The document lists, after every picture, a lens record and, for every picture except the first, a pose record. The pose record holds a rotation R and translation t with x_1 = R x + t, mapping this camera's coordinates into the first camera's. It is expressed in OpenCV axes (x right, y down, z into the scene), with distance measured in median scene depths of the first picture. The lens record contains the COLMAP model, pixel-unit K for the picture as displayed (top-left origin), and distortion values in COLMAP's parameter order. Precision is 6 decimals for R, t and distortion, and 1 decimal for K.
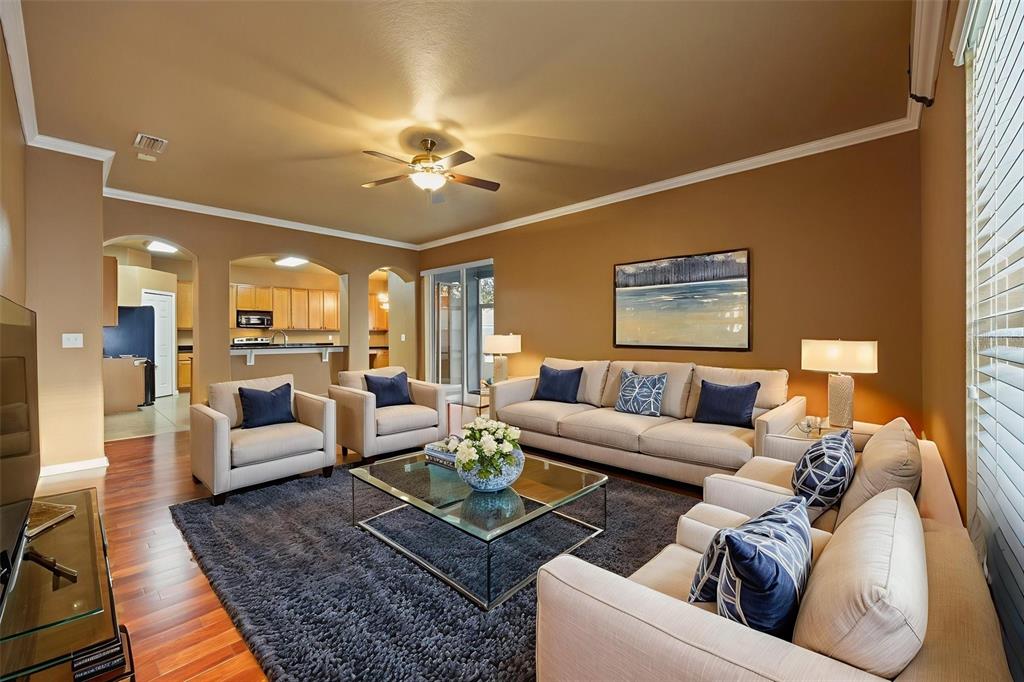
lens RADIAL K [[413.7, 0, 510.4], [0, 413.7, 338.6], [0, 0, 1]] dist [-0.010865, 0.000143]
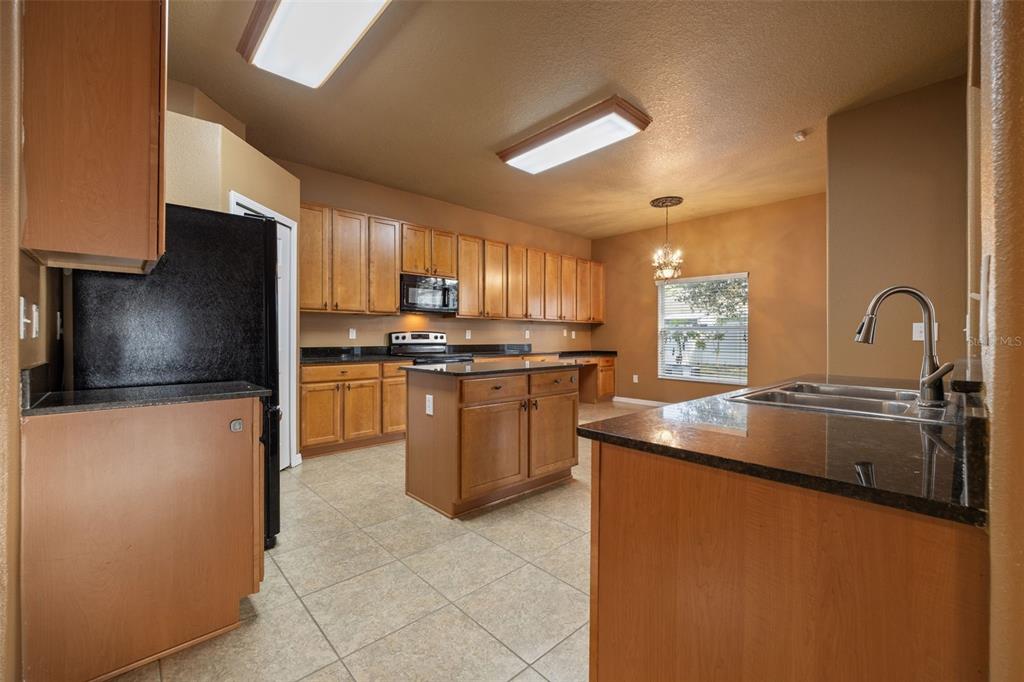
lens RADIAL K [[413.7, 0, 514.6], [0, 413.7, 339.0], [0, 0, 1]] dist [-0.010865, 0.000143]
pose [[0.997733, 0.009195, -0.066672, -0.489360], [-0.009575, 0.999940, -0.005376, 0.007699], [0.066619, 0.006002, 0.997760, 0.514623]]
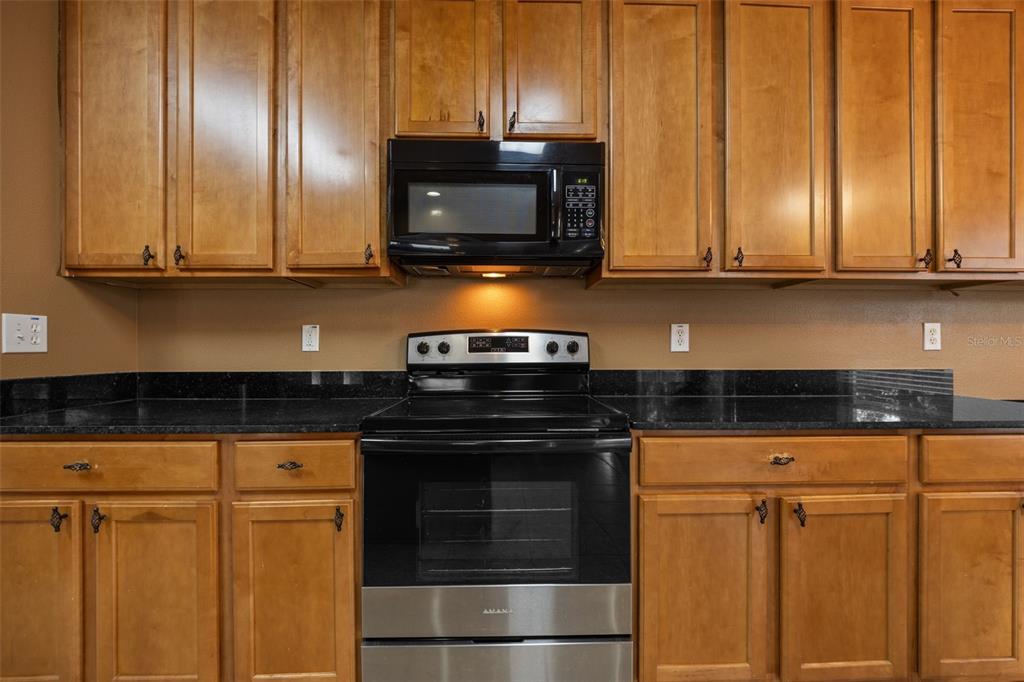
lens RADIAL K [[413.7, 0, 510.3], [0, 413.7, 349.5], [0, 0, 1]] dist [-0.010865, 0.000143]
pose [[0.700136, 0.005709, -0.713987, -0.514870], [-0.011197, 0.999933, -0.002984, 0.005453], [0.713922, 0.010083, 0.700153, 0.910030]]
